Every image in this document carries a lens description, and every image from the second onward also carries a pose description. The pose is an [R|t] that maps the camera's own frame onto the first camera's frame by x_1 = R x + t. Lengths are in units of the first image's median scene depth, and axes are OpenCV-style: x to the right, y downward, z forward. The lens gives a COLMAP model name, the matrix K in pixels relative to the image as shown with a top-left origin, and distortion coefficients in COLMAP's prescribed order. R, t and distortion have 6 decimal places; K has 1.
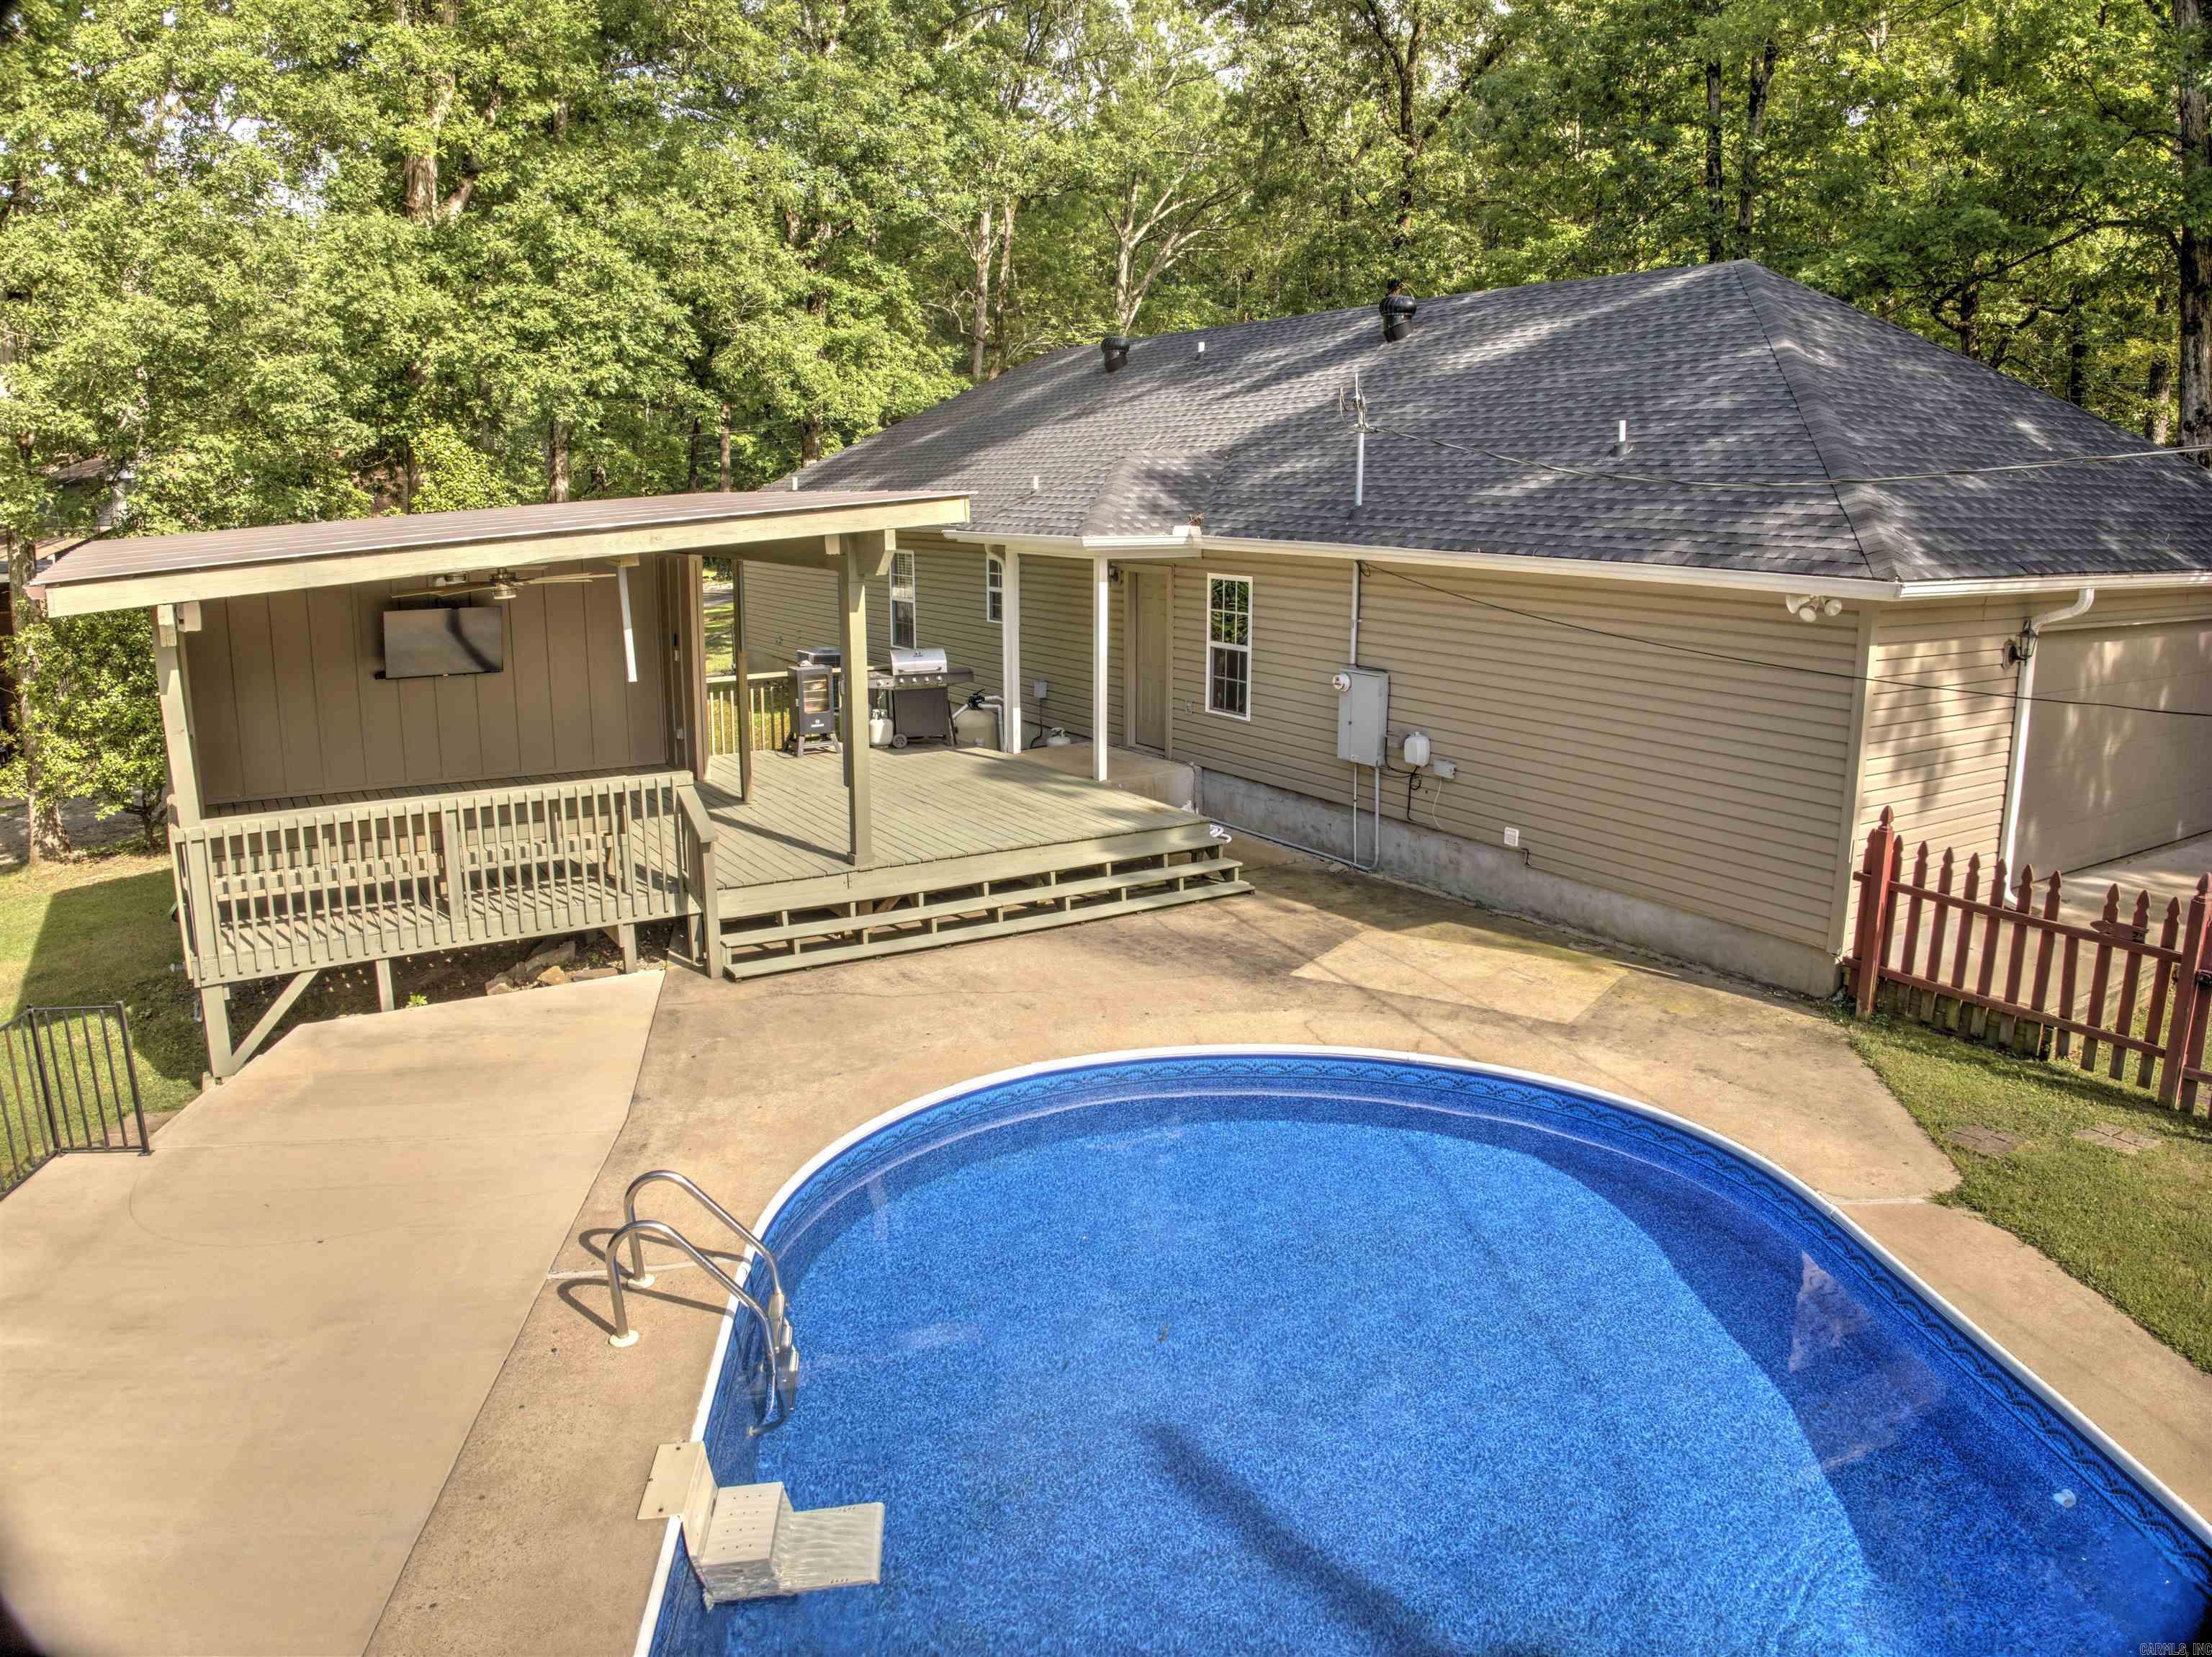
lens RADIAL K [[1556.7, 0, 1112.5], [0, 1556.7, 841.8], [0, 0, 1]] dist [-0.104699, -0.004182]
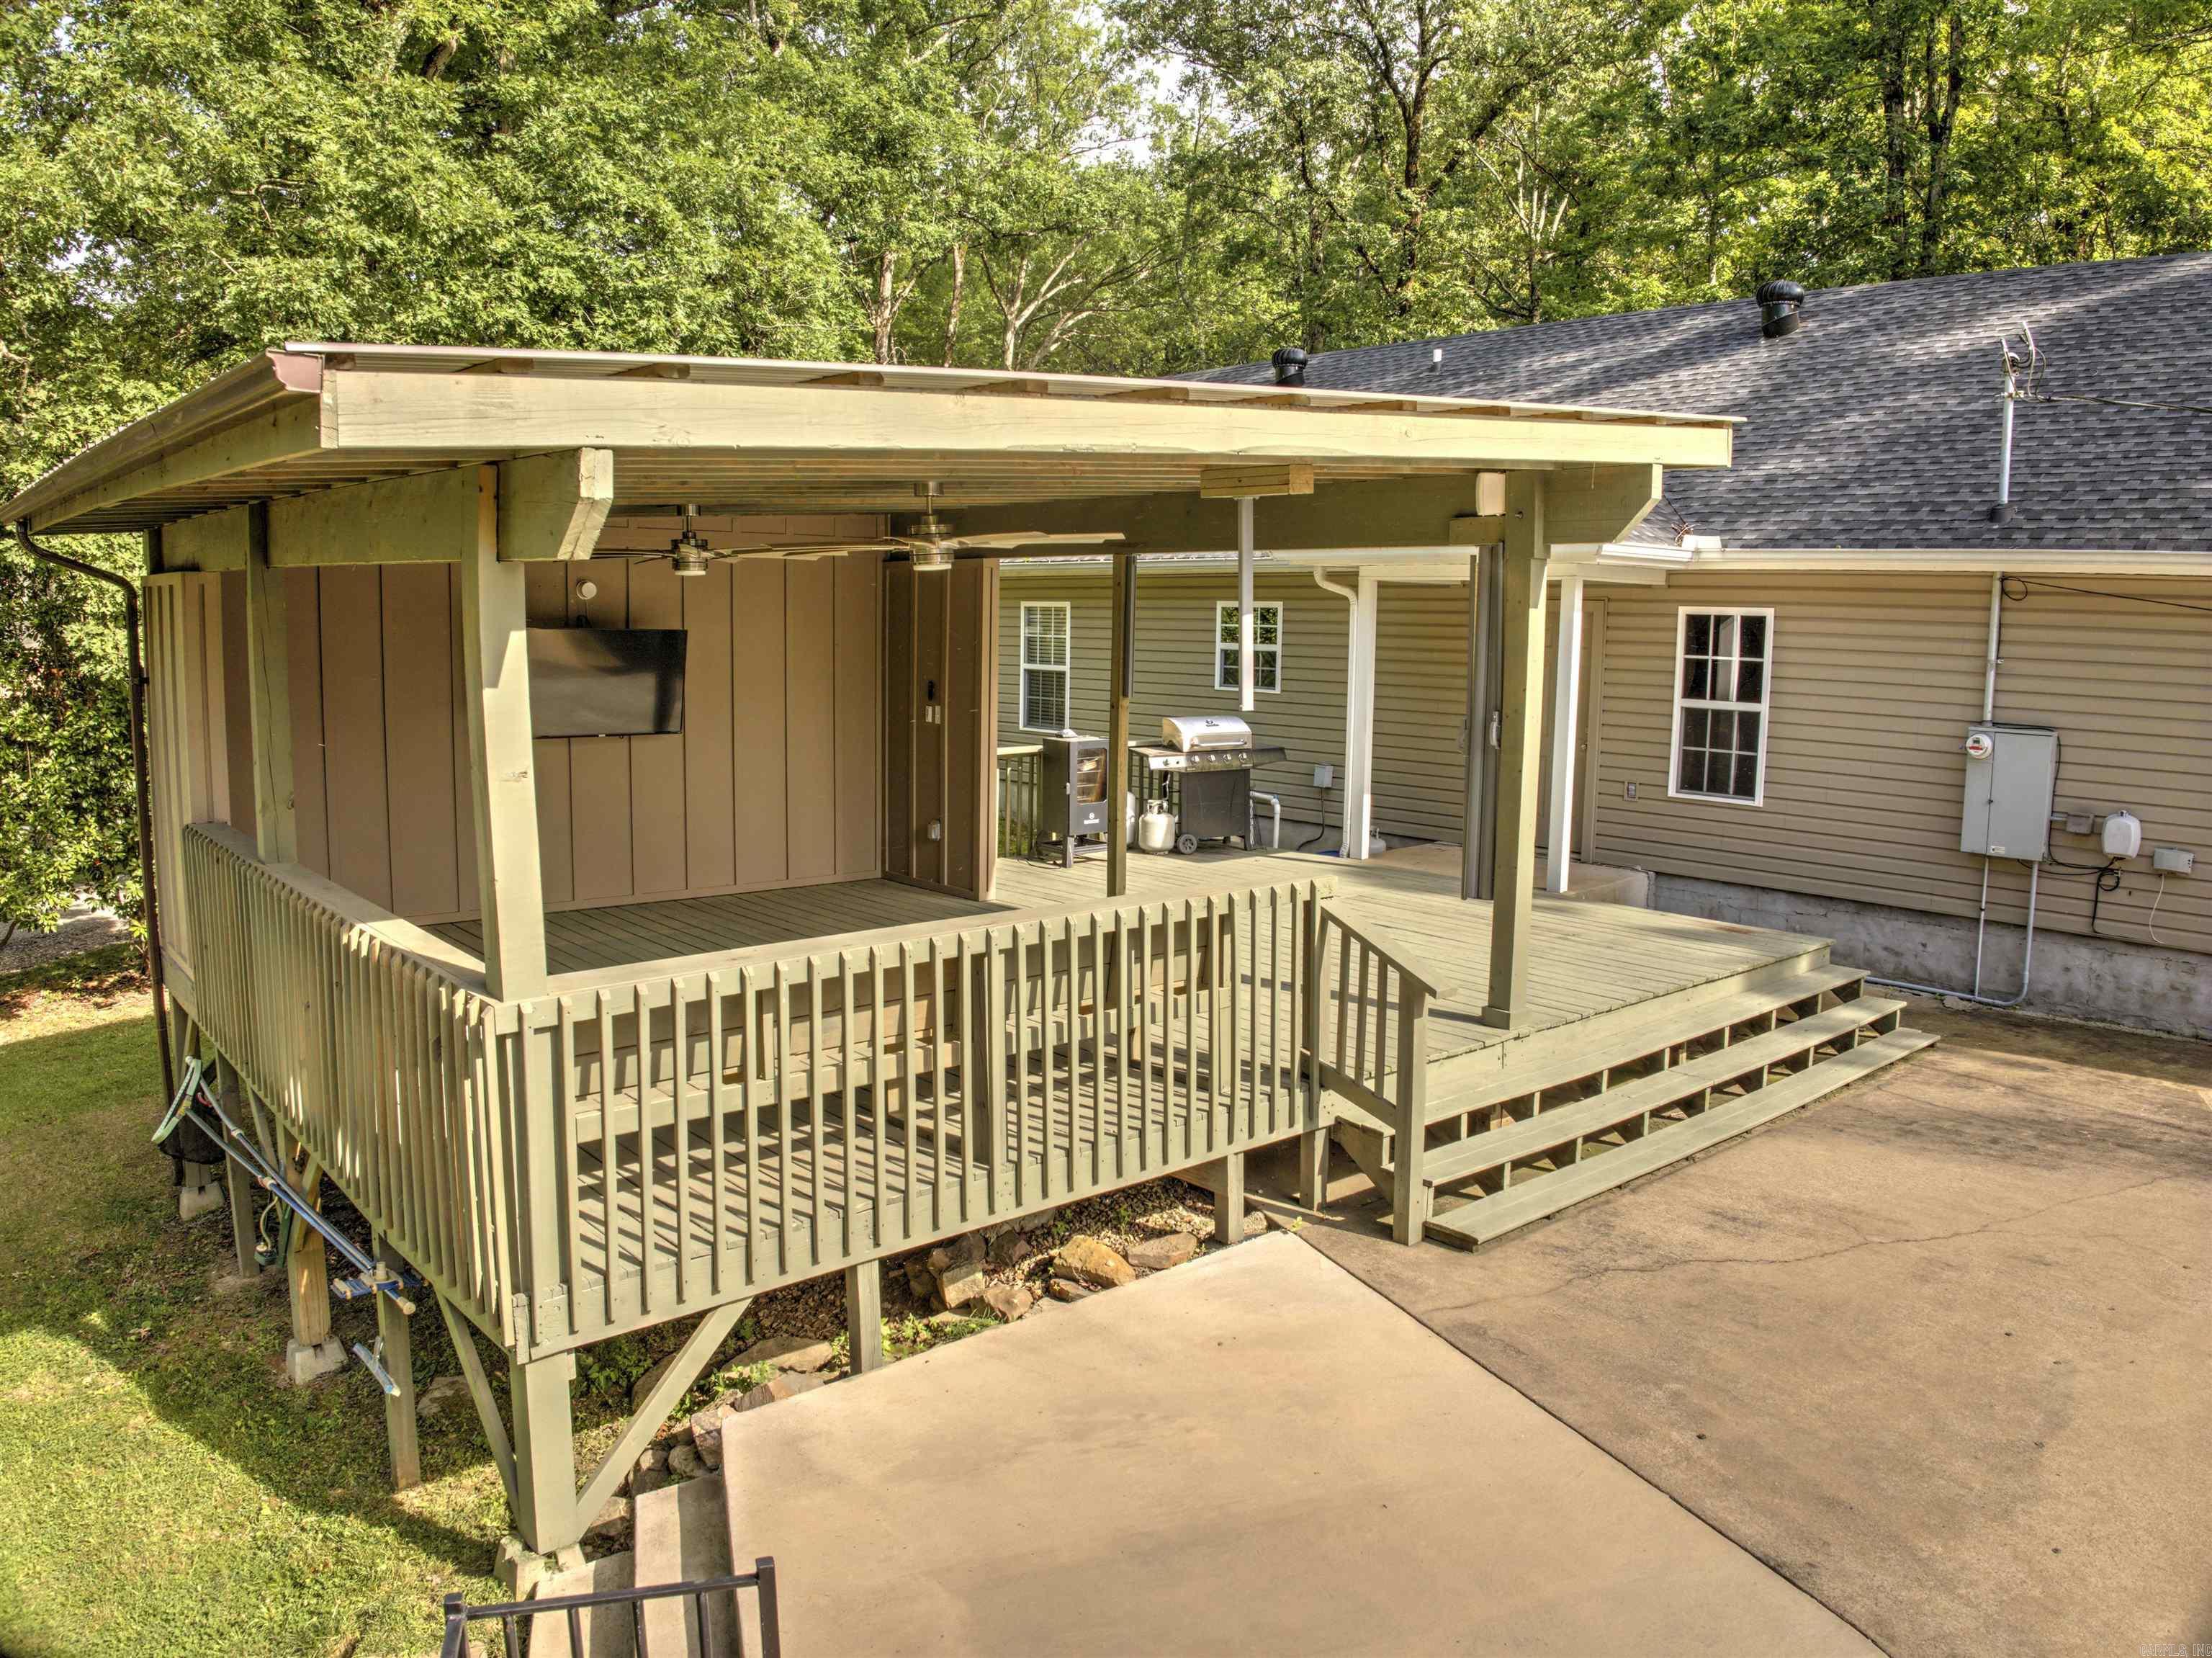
lens RADIAL K [[1597.5, 0, 1106.0], [0, 1597.5, 829.0], [0, 0, 1]] dist [-0.114882, 0.003601]
pose [[0.986511, -0.008382, 0.163480, -0.377848], [0.023440, 0.995629, -0.090403, -0.009266], [-0.162008, 0.093015, 0.982396, 0.374984]]
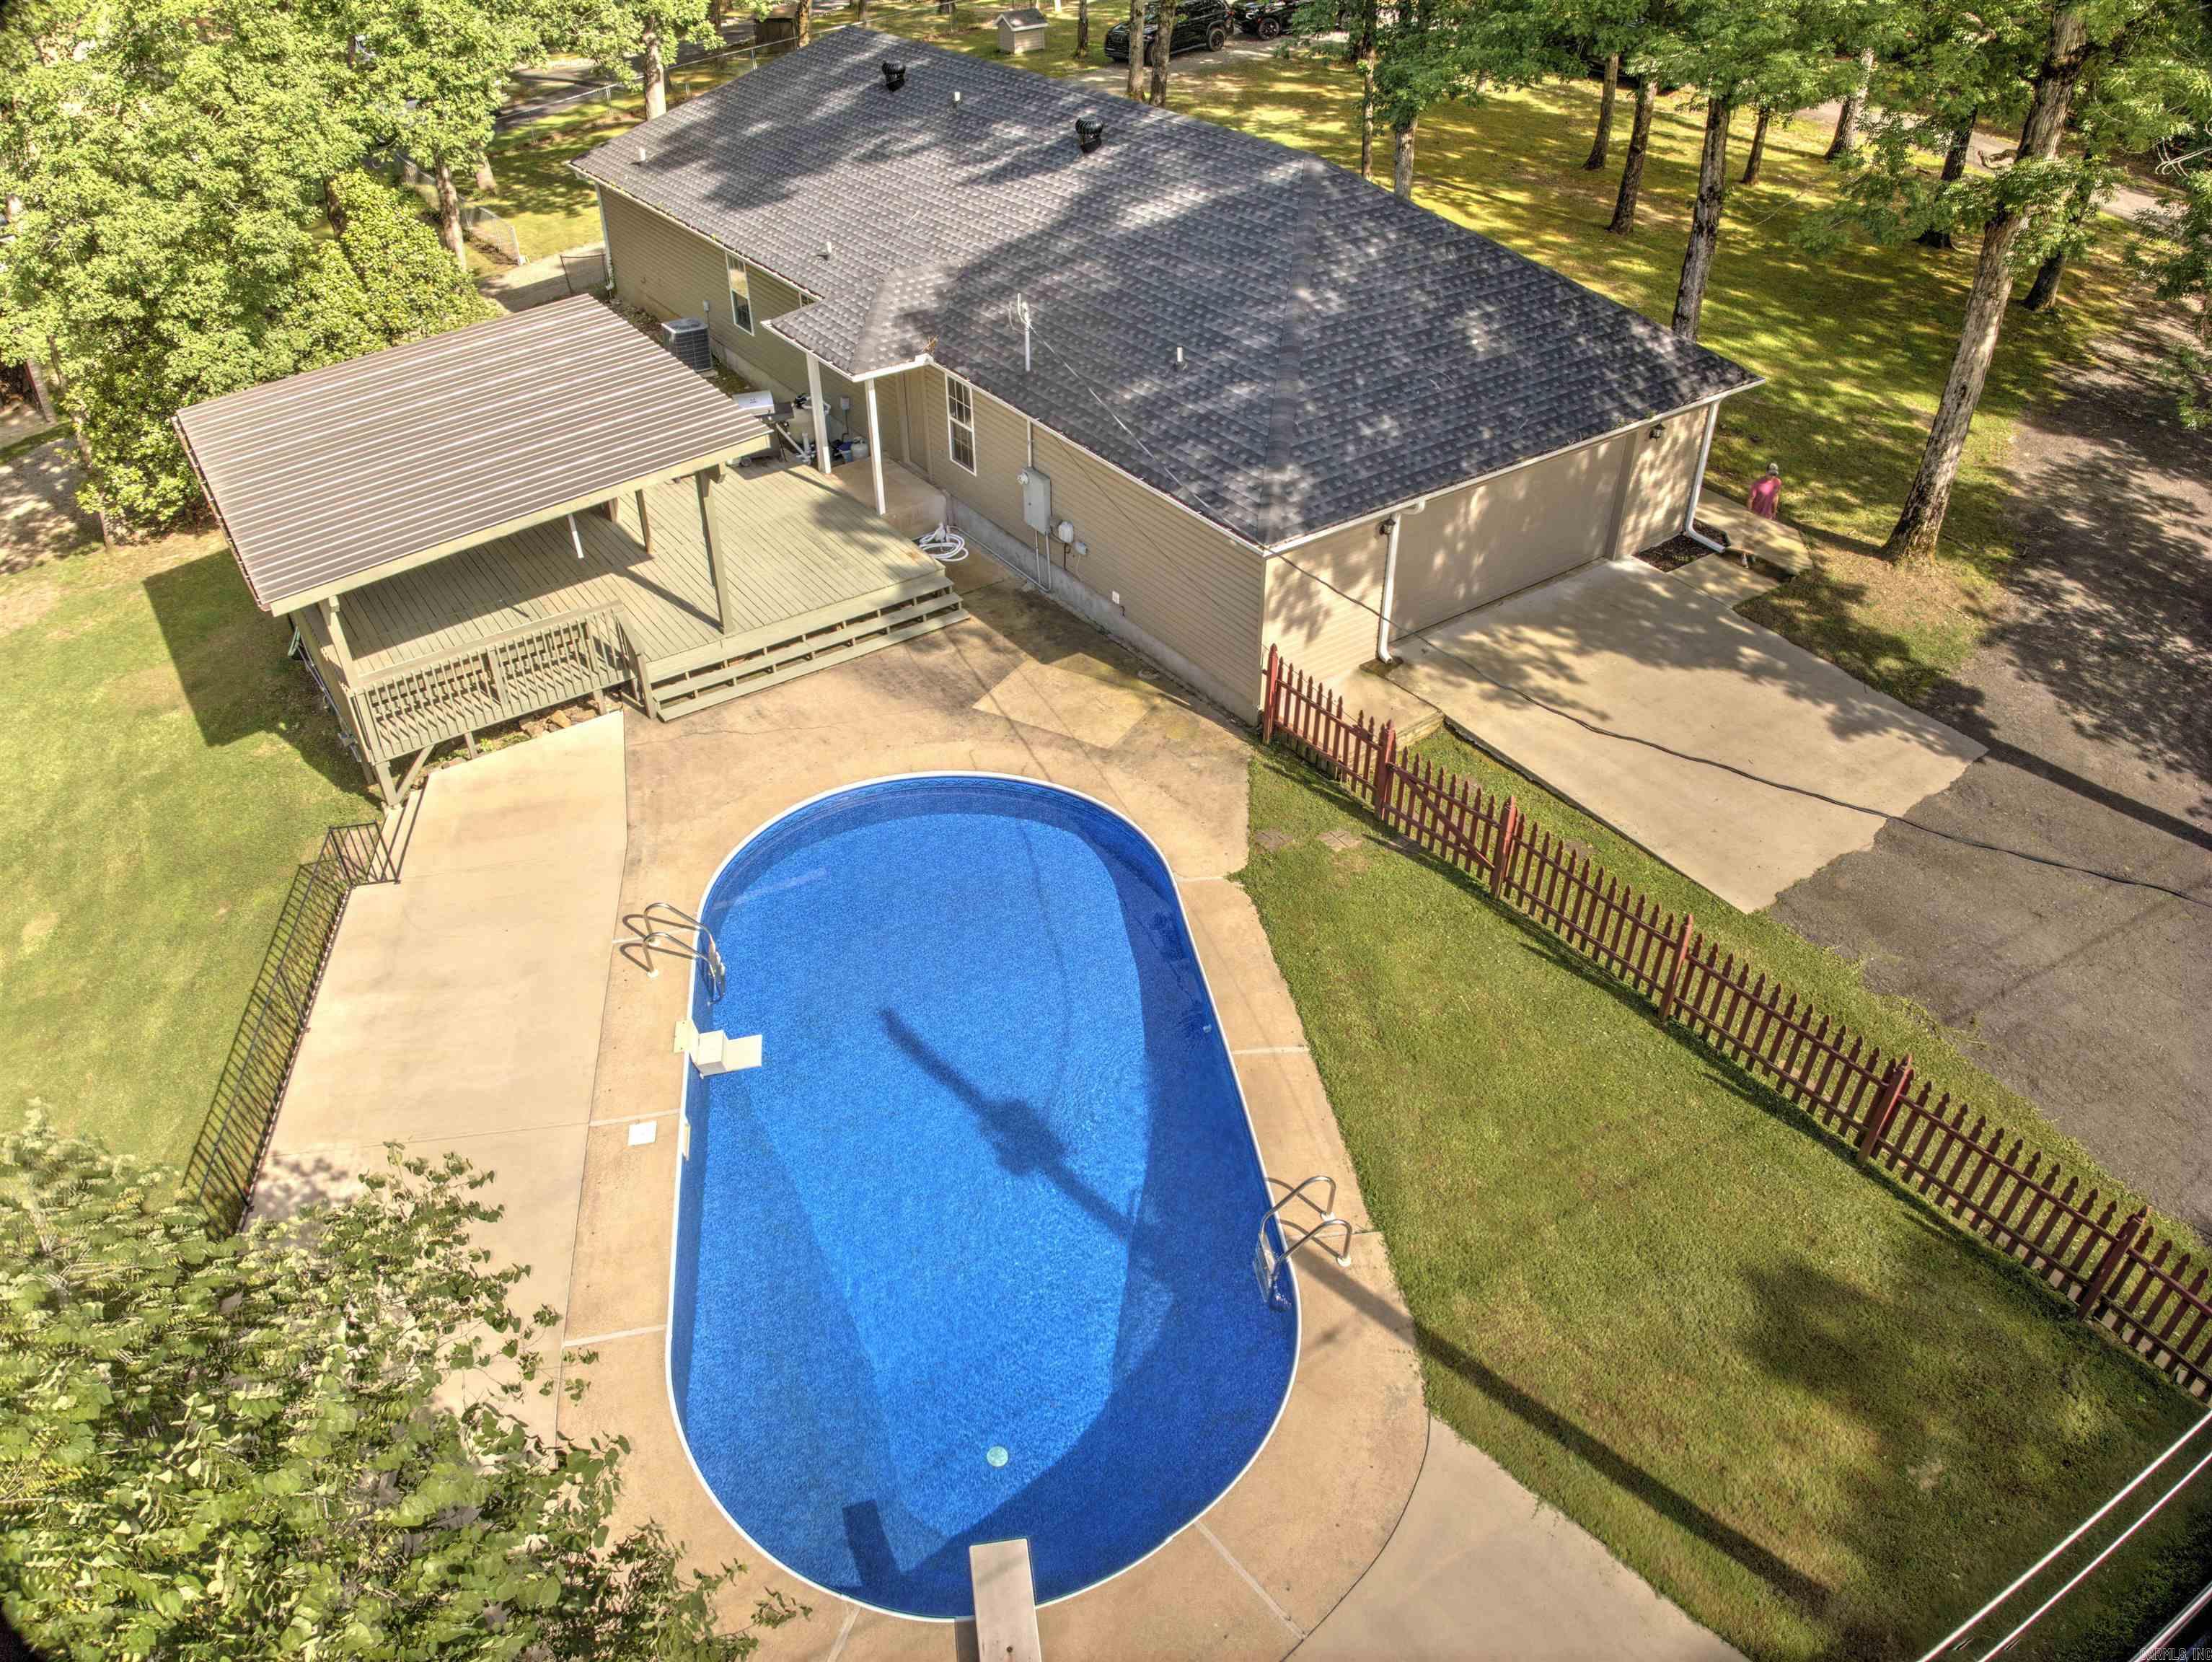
lens RADIAL K [[1556.8, 0, 1112.5], [0, 1556.8, 844.3], [0, 0, 1]] dist [-0.104699, -0.004182]
pose [[0.997807, -0.041096, 0.051887, 0.144301], [0.015803, 0.909150, 0.416170, -0.424130], [-0.064276, -0.414437, 0.907805, -0.586825]]
